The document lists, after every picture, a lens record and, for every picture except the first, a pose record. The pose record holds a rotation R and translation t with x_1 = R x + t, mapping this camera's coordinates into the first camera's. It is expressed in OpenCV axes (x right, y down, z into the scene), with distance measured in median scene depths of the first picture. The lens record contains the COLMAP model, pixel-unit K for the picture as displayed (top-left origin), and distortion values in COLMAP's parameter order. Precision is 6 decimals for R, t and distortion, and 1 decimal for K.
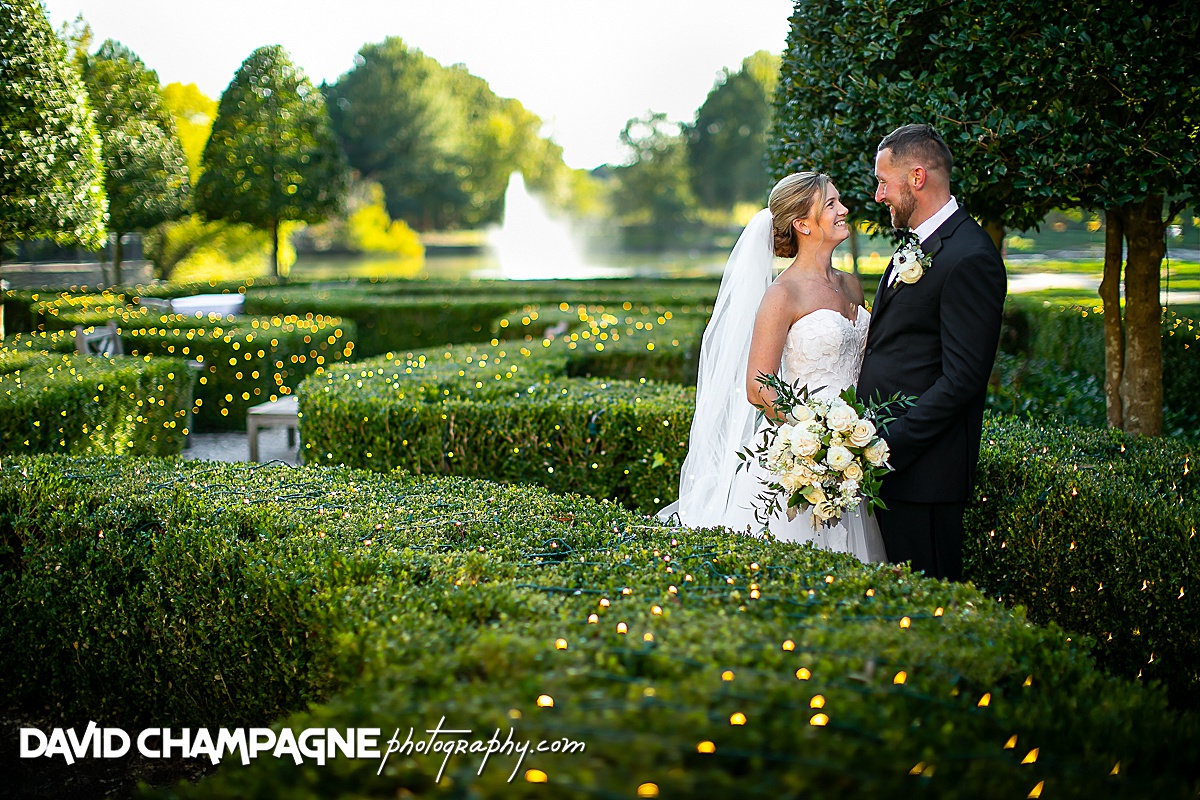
lens RADIAL K [[1834.0, 0, 600.0], [0, 1834.0, 400.0], [0, 0, 1]] dist [-0.194842, 0.480232]
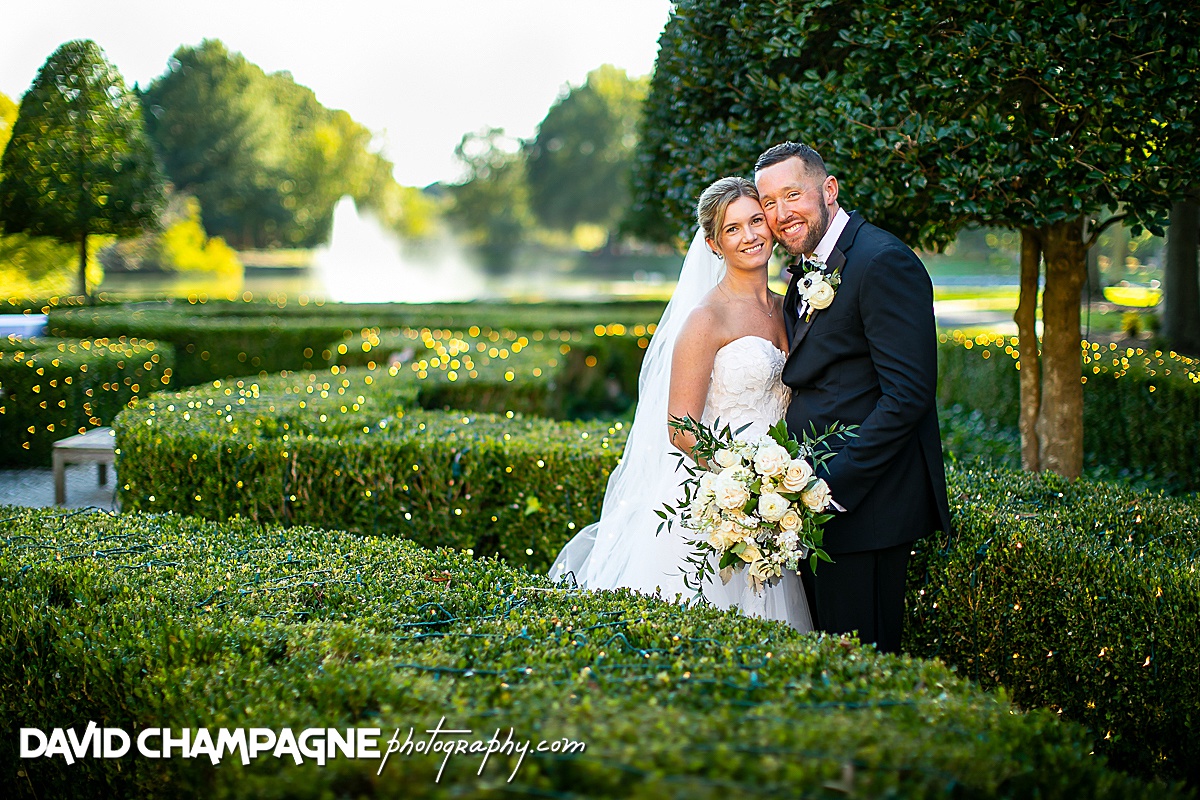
lens RADIAL K [[1834.0, 0, 600.0], [0, 1834.0, 400.0], [0, 0, 1]] dist [-0.194842, 0.480232]
pose [[0.994130, 0.006999, 0.107962, -0.030467], [-0.005277, 0.999854, -0.016231, -0.003672], [-0.108059, 0.015566, 0.994023, 0.121569]]
